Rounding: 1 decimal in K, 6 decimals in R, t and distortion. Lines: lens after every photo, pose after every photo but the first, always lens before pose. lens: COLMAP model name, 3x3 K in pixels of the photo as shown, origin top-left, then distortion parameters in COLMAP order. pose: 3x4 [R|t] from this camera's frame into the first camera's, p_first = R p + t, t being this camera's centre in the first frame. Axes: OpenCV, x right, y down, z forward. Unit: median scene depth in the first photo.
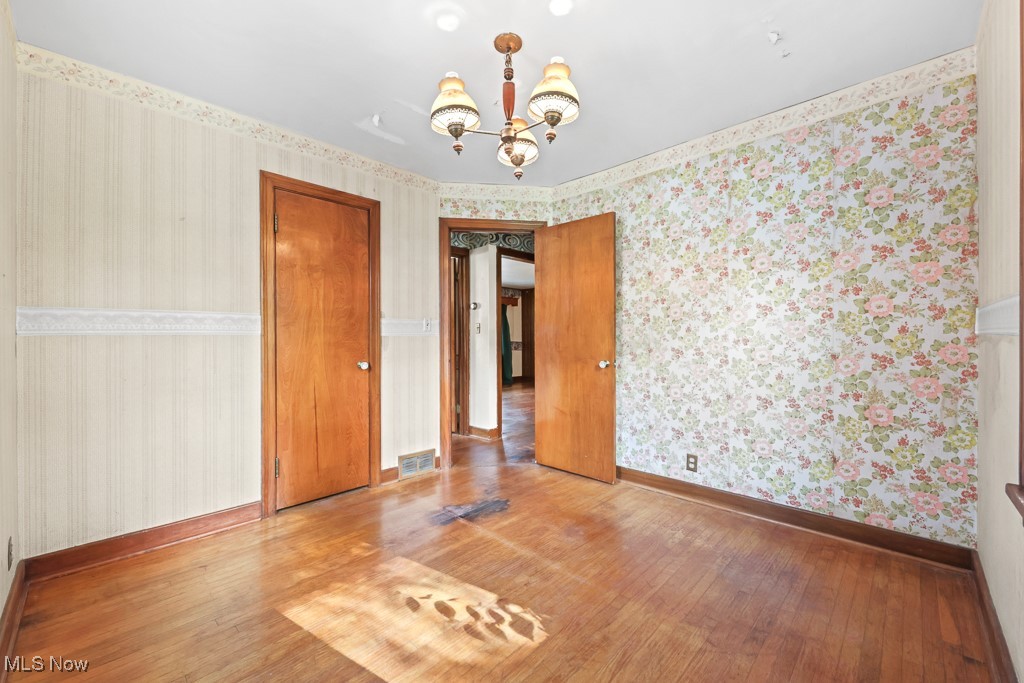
lens RADIAL K [[405.2, 0, 511.2], [0, 405.2, 340.6], [0, 0, 1]] dist [0.002964, -0.000482]
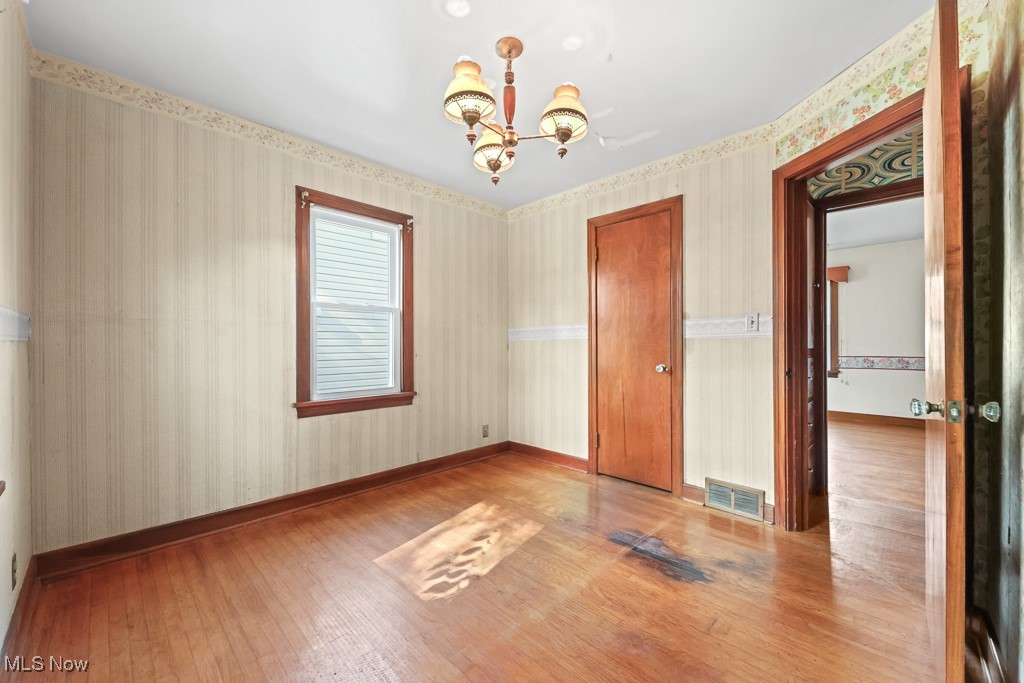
lens RADIAL K [[405.2, 0, 518.1], [0, 405.2, 341.5], [0, 0, 1]] dist [0.002964, -0.000482]
pose [[-0.011366, -0.001416, -0.999934, 0.729049], [0.001095, 0.999998, -0.001428, -0.004385], [0.999935, -0.001111, -0.011365, 0.750246]]
